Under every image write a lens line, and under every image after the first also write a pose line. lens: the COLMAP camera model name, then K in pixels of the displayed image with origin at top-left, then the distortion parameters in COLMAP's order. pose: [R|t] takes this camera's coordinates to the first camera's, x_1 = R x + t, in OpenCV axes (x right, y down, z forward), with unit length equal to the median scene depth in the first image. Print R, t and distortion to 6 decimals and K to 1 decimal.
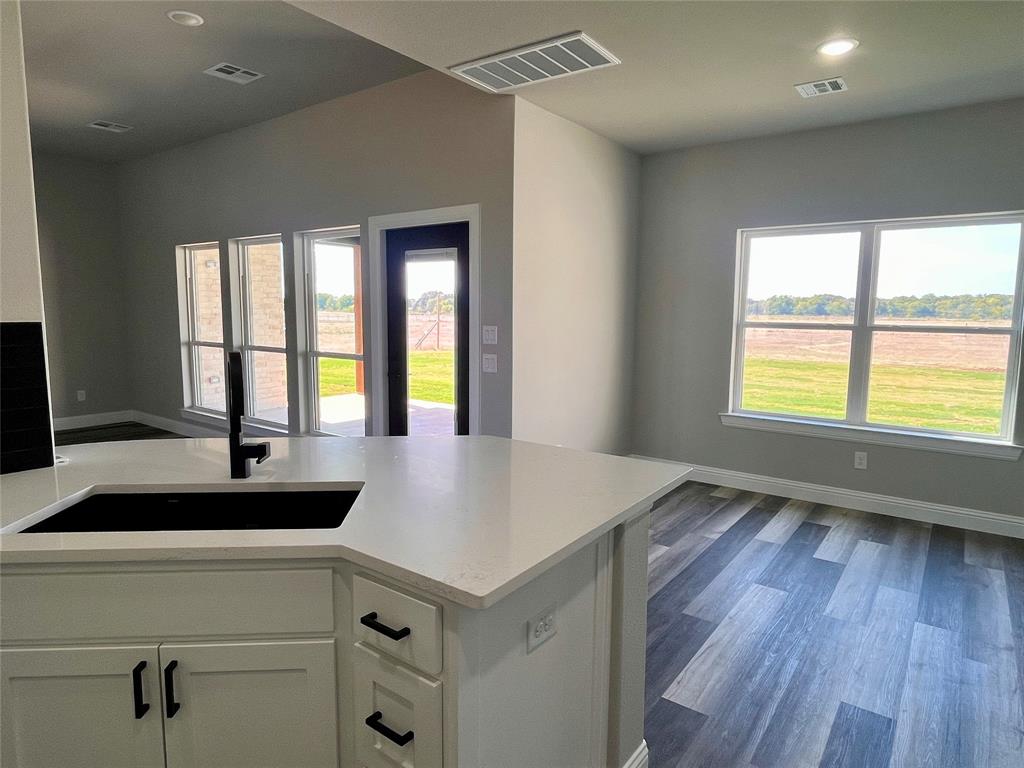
lens RADIAL K [[606.4, 0, 512.0], [0, 606.4, 384.0], [0, 0, 1]] dist [-0.004489, -0.000985]
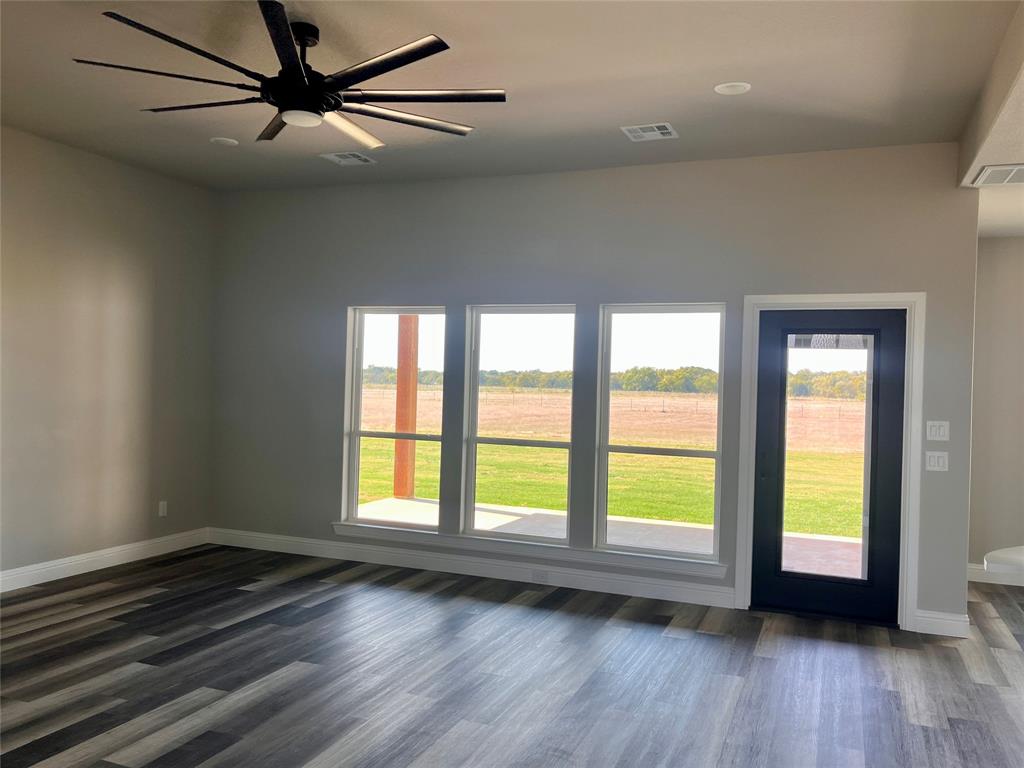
lens RADIAL K [[817.8, 0, 512.0], [0, 817.8, 384.0], [0, 0, 1]] dist [0.066578, -0.078552]
pose [[0.967415, 0.017065, 0.252619, -0.737106], [0.012668, 0.993214, -0.115606, -0.010163], [-0.252878, 0.115040, 0.960635, -0.047084]]
